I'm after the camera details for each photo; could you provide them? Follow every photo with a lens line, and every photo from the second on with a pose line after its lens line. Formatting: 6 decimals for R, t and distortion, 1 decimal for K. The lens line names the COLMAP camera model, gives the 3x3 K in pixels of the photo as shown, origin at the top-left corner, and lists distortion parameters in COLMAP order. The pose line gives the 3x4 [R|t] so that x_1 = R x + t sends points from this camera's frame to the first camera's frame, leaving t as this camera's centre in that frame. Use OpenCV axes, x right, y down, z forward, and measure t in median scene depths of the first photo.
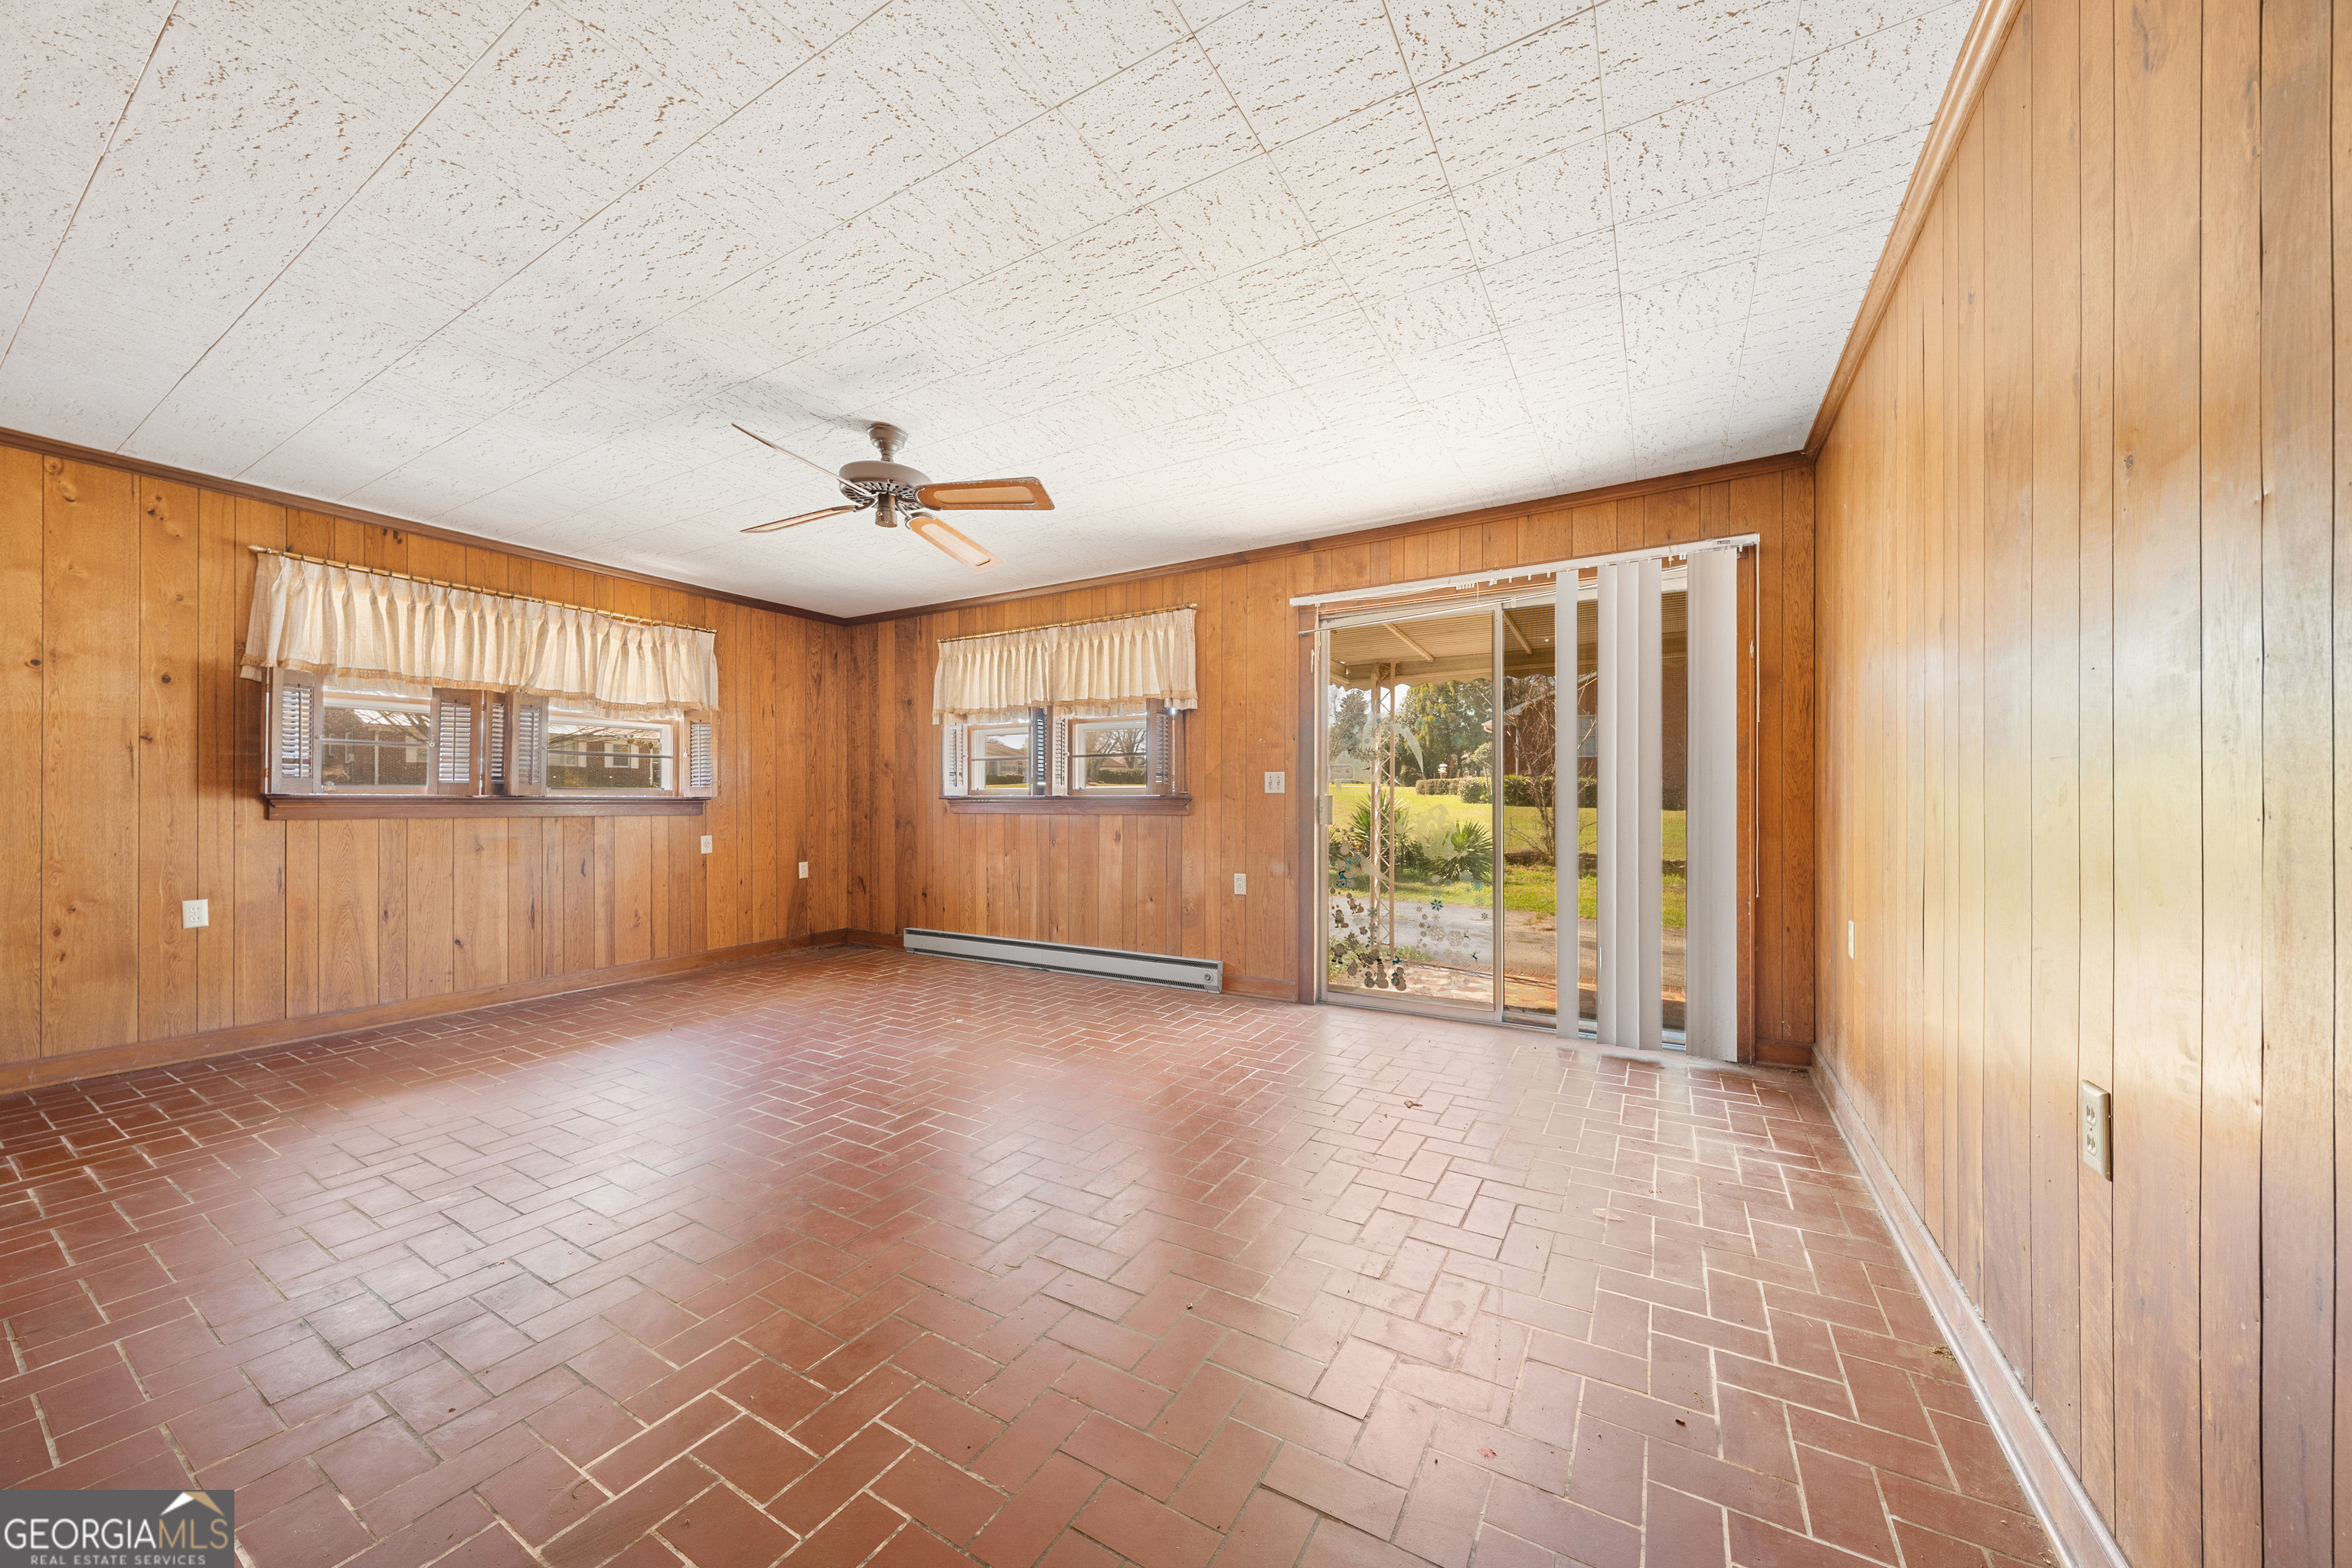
lens RADIAL K [[821.5, 0, 1185.8], [0, 821.5, 792.6], [0, 0, 1]] dist [0.000554, -0.000180]
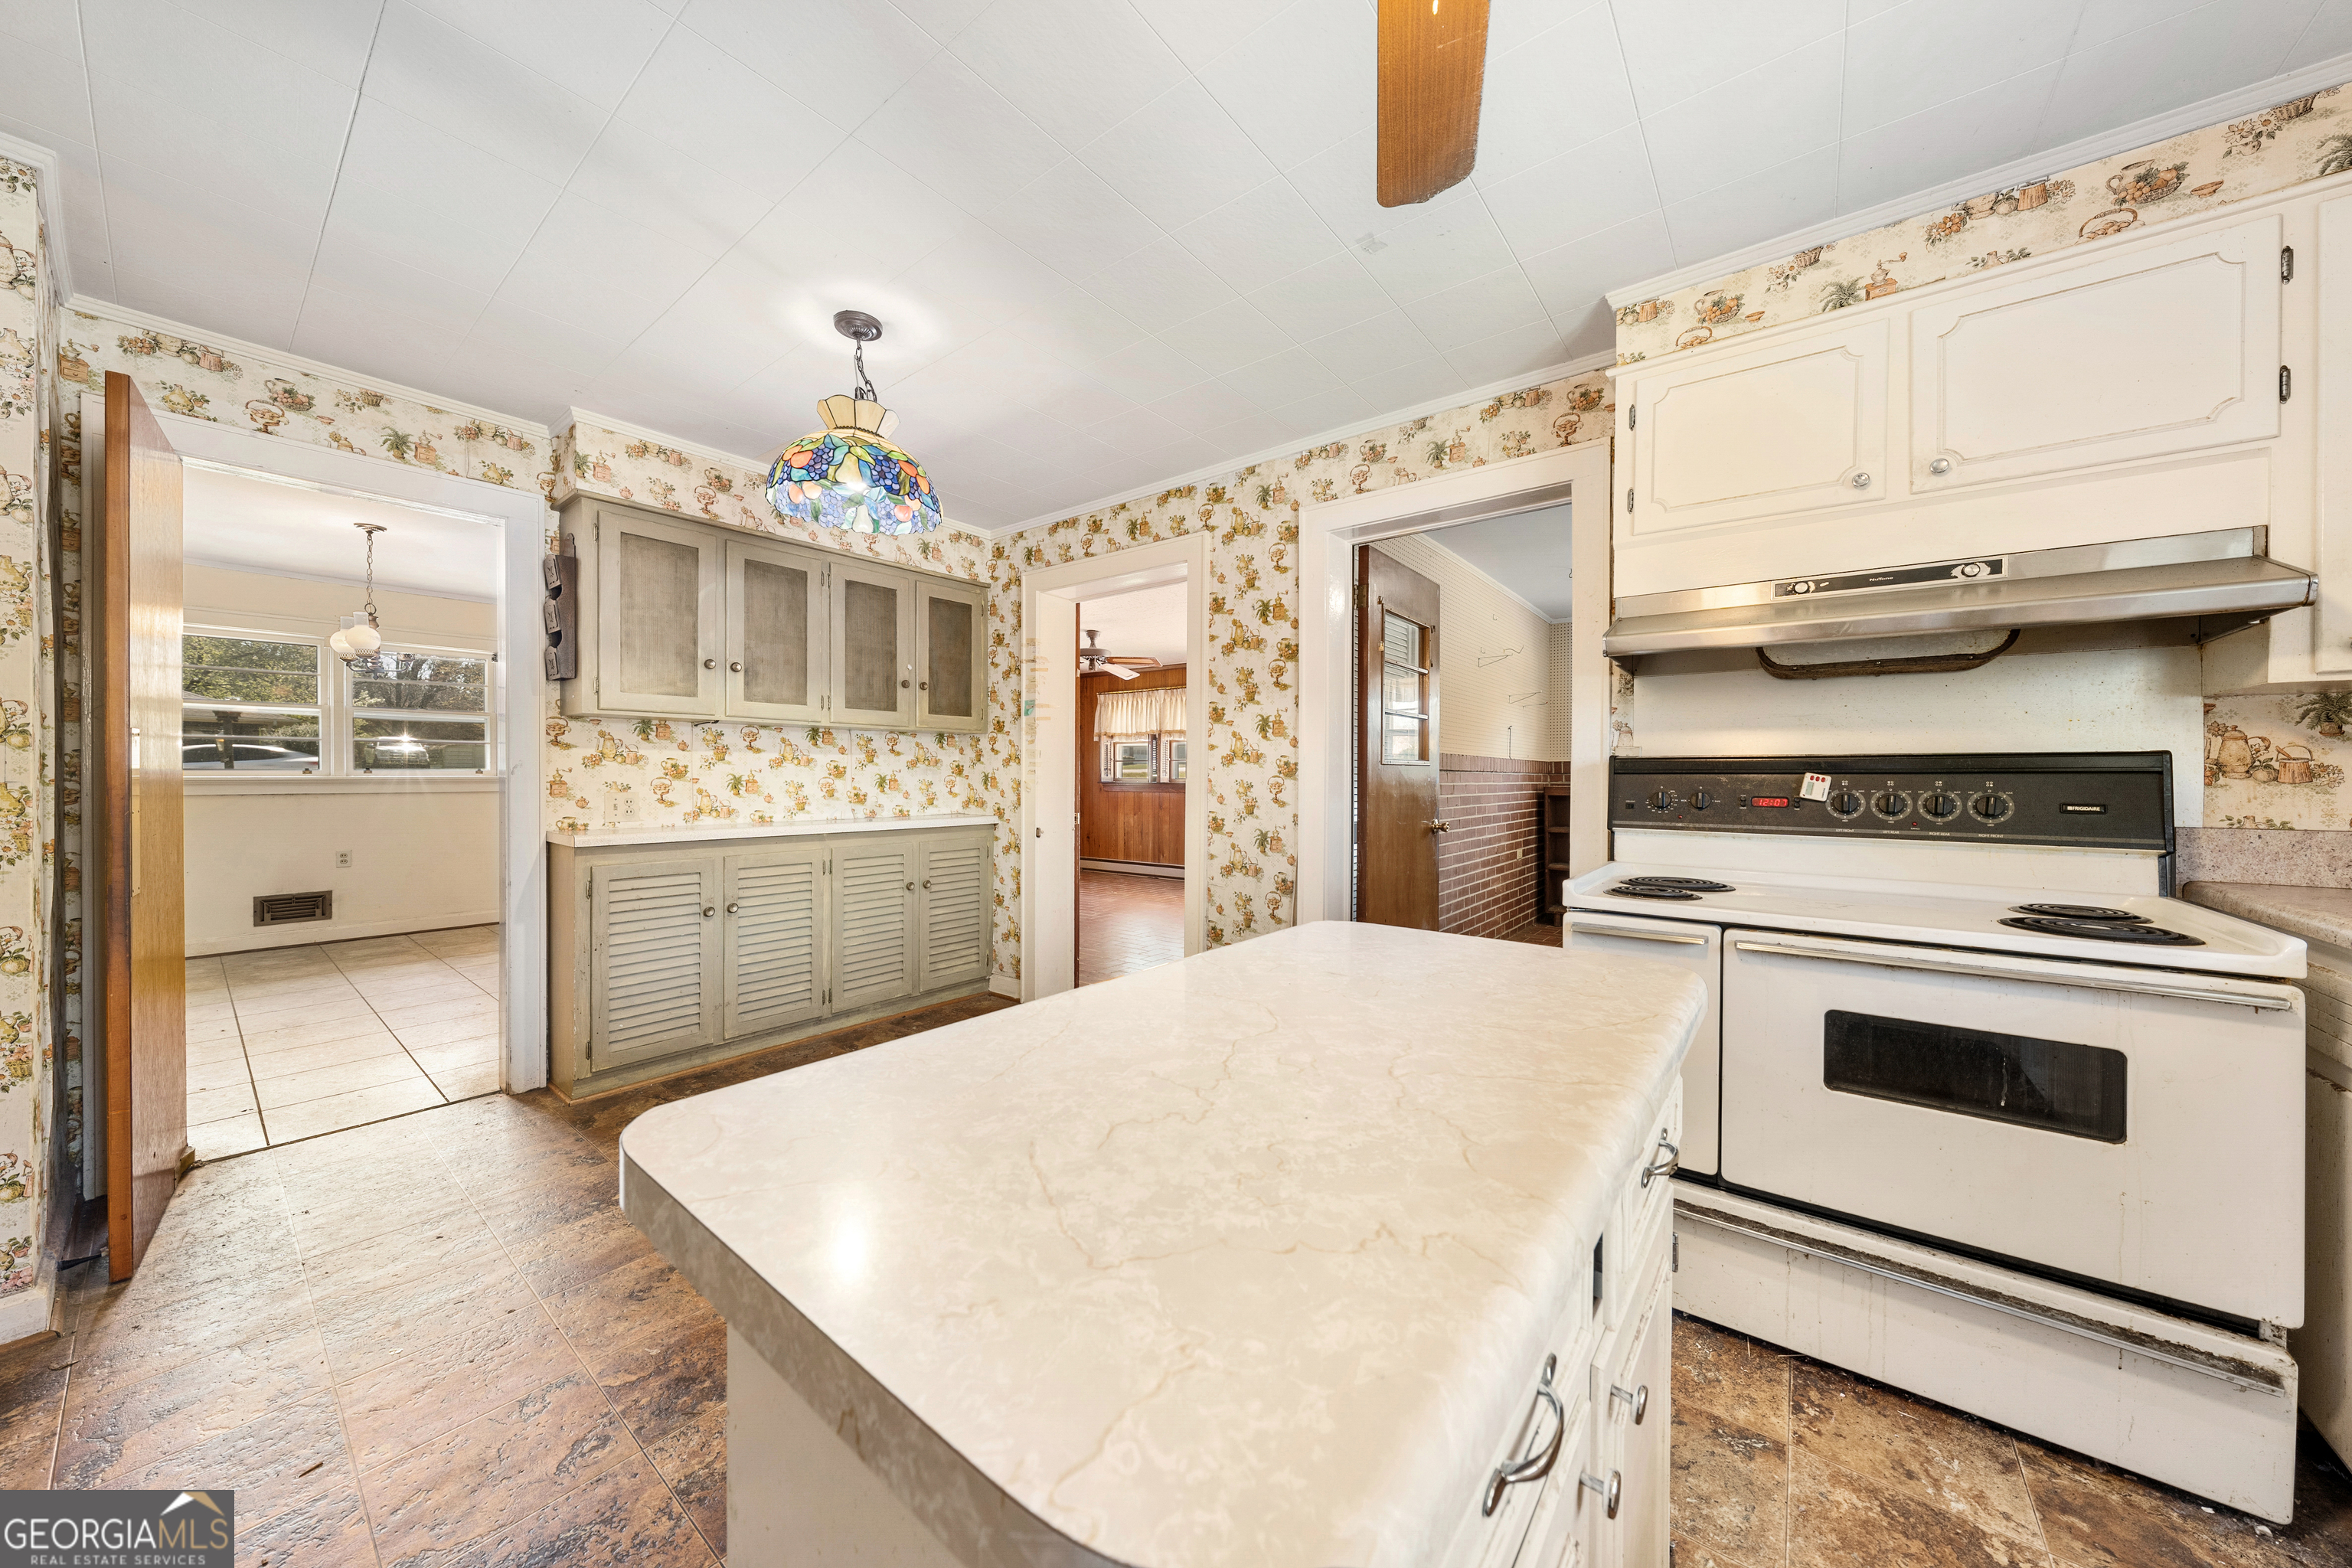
lens RADIAL K [[796.5, 0, 1192.3], [0, 796.5, 781.0], [0, 0, 1]] dist [-0.001591, -0.000217]
pose [[0.992335, 0.003864, -0.123518, 0.114120], [-0.002753, 0.999954, 0.009166, -0.012819], [0.123548, -0.008755, 0.992300, -0.677196]]
